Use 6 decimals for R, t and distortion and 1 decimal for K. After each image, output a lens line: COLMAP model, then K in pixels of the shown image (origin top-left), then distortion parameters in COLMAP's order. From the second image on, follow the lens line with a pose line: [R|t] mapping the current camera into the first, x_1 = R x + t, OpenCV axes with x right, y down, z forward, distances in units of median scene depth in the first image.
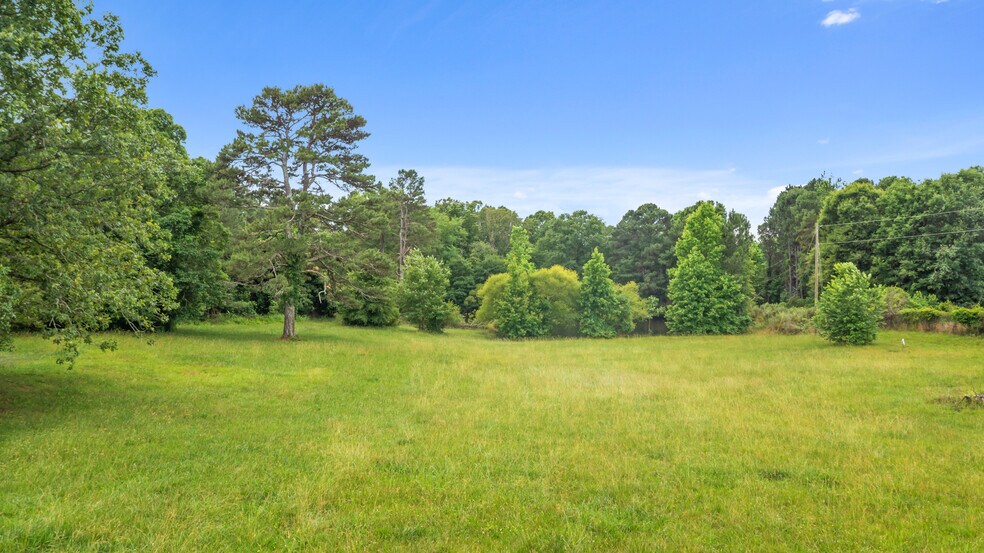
lens RADIAL K [[776.4, 0, 508.5], [0, 776.4, 282.0], [0, 0, 1]] dist [-0.022843, 0.009073]
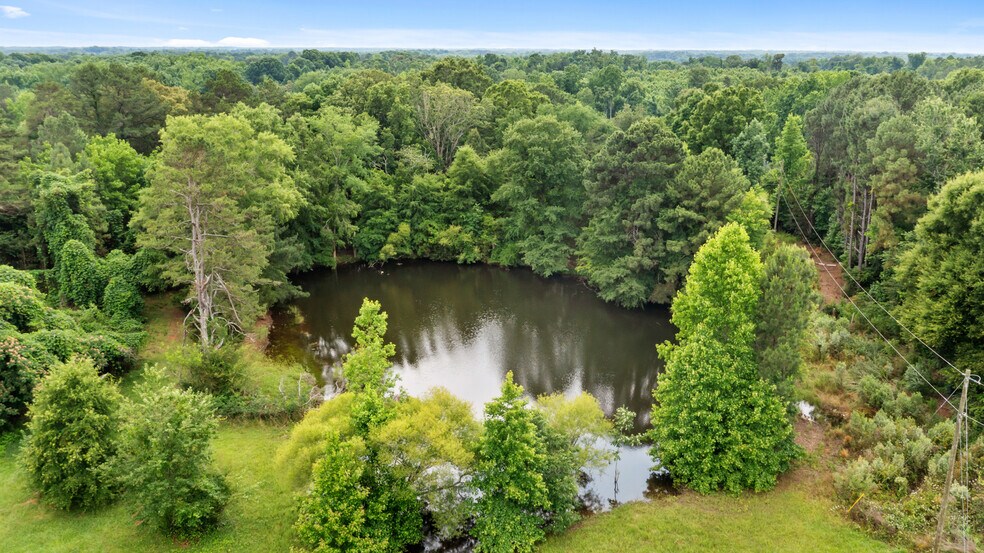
lens RADIAL K [[776.4, 0, 545.1], [0, 776.4, 274.4], [0, 0, 1]] dist [-0.022843, 0.009073]
pose [[0.999856, -0.006367, 0.015729, 0.130380], [0.001749, 0.960663, 0.277713, -0.243906], [-0.016879, -0.277645, 0.960535, 0.534827]]
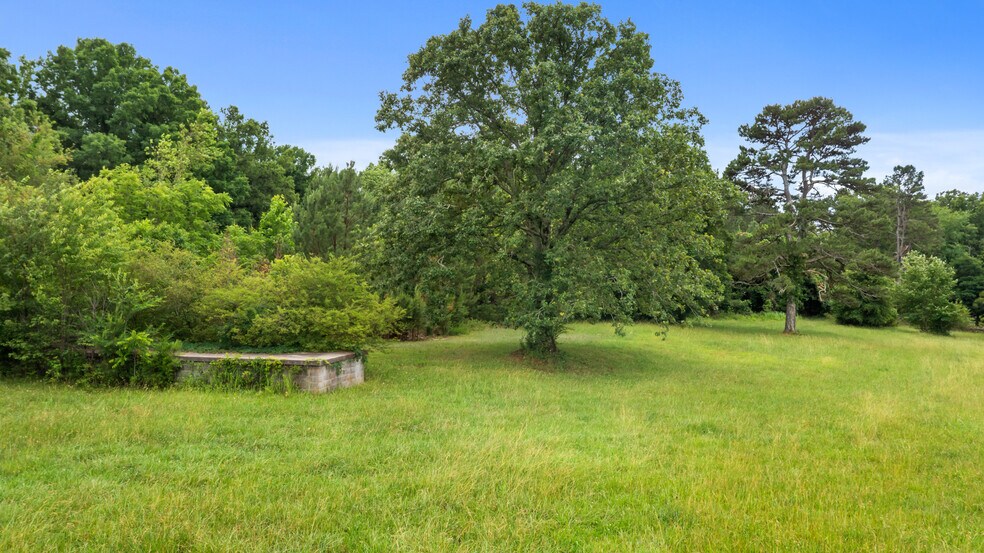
lens RADIAL K [[776.4, 0, 501.3], [0, 776.4, 276.8], [0, 0, 1]] dist [-0.022843, 0.009073]
pose [[0.823356, -0.005596, -0.567498, 0.000547], [0.000771, 0.999961, -0.008743, 0.001735], [0.567525, 0.006762, 0.823328, -0.081640]]
